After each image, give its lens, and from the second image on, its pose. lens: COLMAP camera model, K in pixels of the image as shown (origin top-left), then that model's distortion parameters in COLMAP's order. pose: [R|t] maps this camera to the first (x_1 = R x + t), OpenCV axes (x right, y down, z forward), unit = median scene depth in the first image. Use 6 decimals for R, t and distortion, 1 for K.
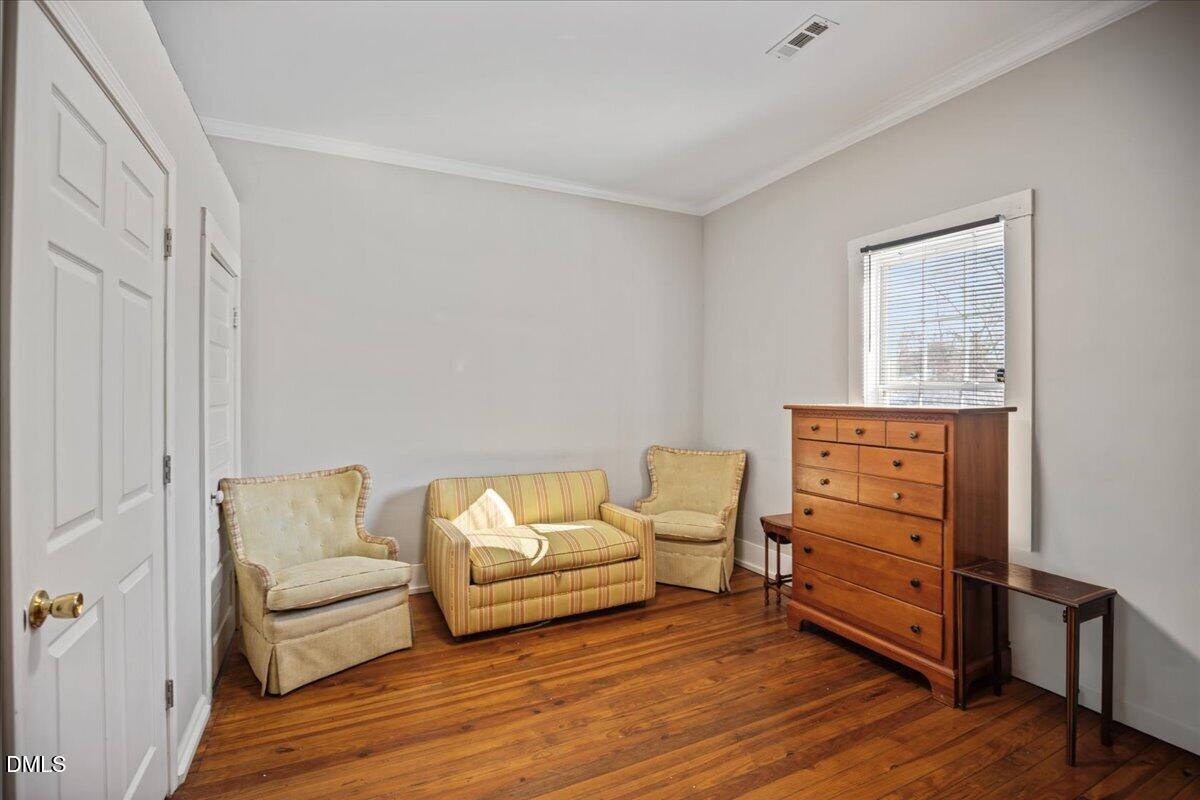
lens RADIAL K [[554.8, 0, 601.8], [0, 554.8, 396.5], [0, 0, 1]] dist [-0.016442, -0.000015]
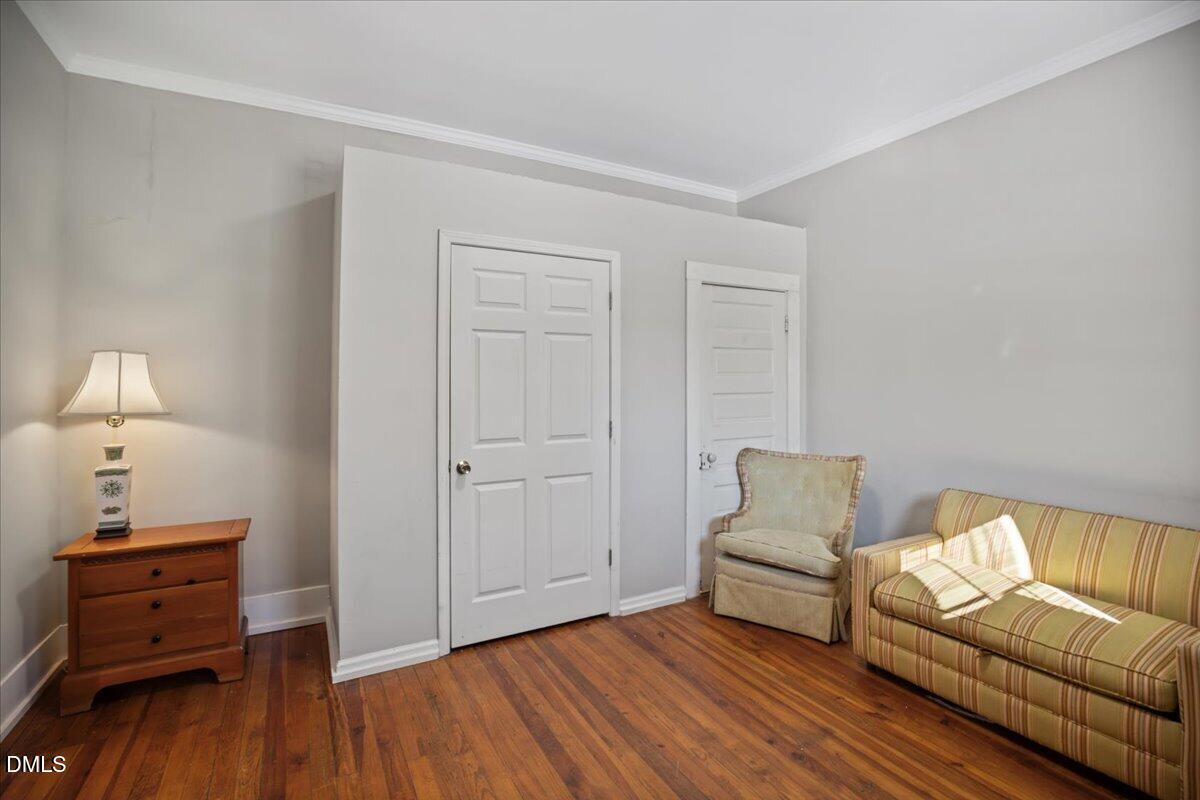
lens RADIAL K [[554.8, 0, 601.8], [0, 554.8, 396.5], [0, 0, 1]] dist [-0.016442, -0.000015]
pose [[0.038304, 0.011478, -0.999200, 0.646434], [0.001828, 0.999932, 0.011556, 0.005664], [0.999264, -0.002269, 0.038281, 0.601376]]
